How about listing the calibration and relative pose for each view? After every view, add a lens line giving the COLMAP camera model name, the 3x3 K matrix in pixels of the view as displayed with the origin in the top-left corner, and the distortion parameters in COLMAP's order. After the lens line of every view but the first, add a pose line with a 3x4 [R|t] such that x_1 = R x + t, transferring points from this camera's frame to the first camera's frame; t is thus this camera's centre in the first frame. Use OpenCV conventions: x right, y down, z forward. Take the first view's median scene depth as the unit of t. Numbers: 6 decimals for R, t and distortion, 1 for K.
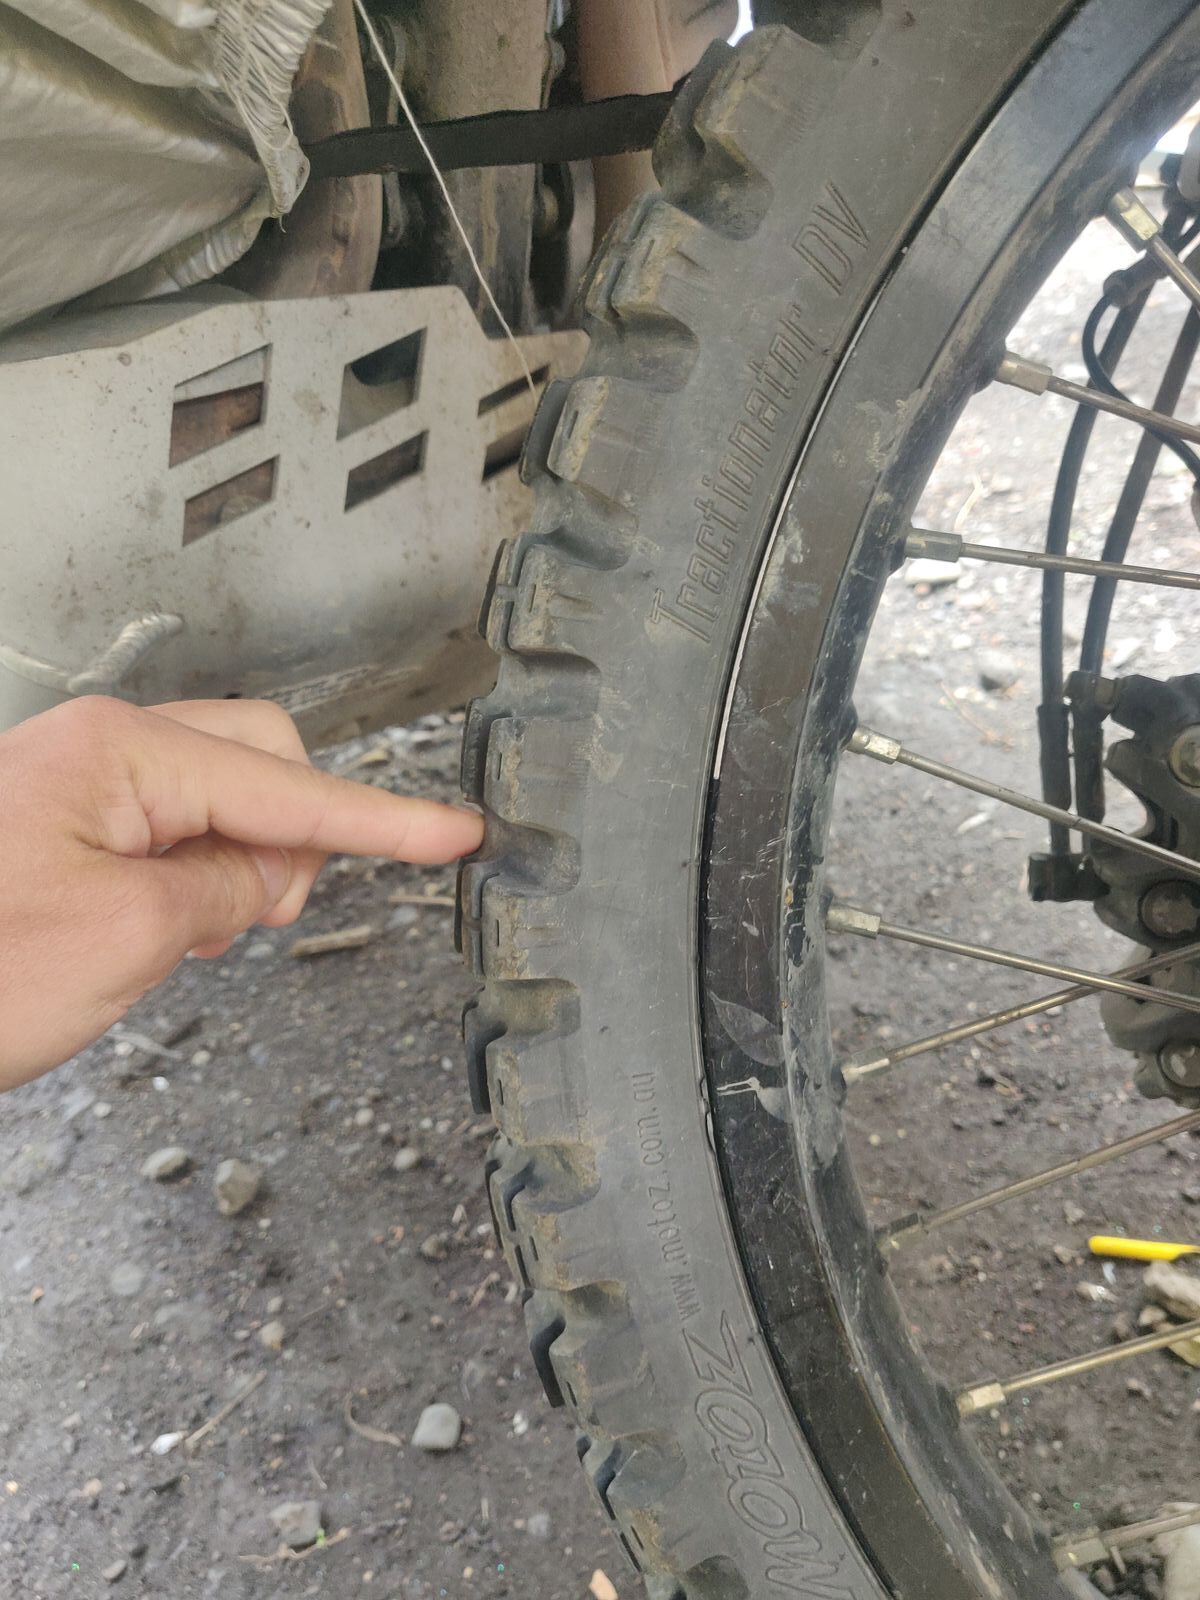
lens RADIAL K [[1308.8, 0, 600.0], [0, 1308.8, 800.0], [0, 0, 1]] dist [-0.128888, 0.118291]
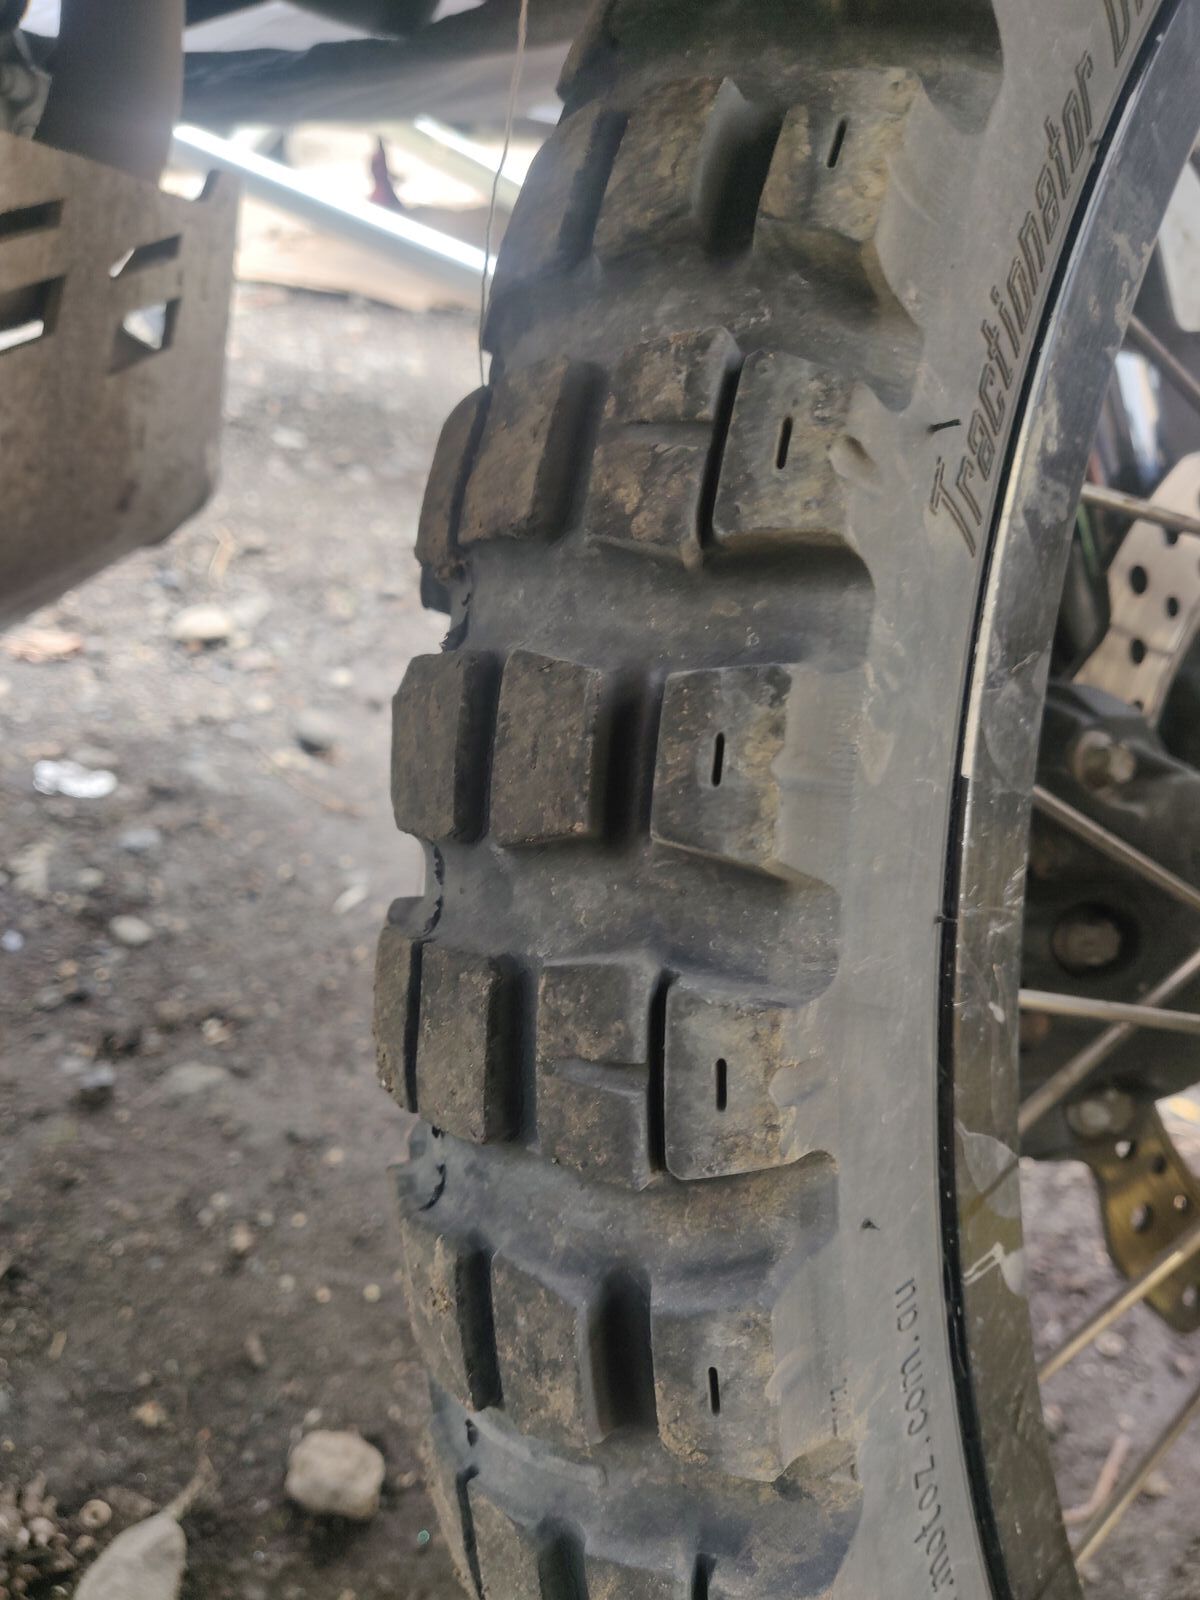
lens RADIAL K [[1308.8, 0, 600.0], [0, 1308.8, 800.0], [0, 0, 1]] dist [-0.128888, 0.118291]
pose [[0.763225, -0.024304, 0.645675, -0.440360], [0.071809, 0.996292, -0.047380, 0.011265], [-0.642130, 0.082527, 0.762141, 0.634110]]
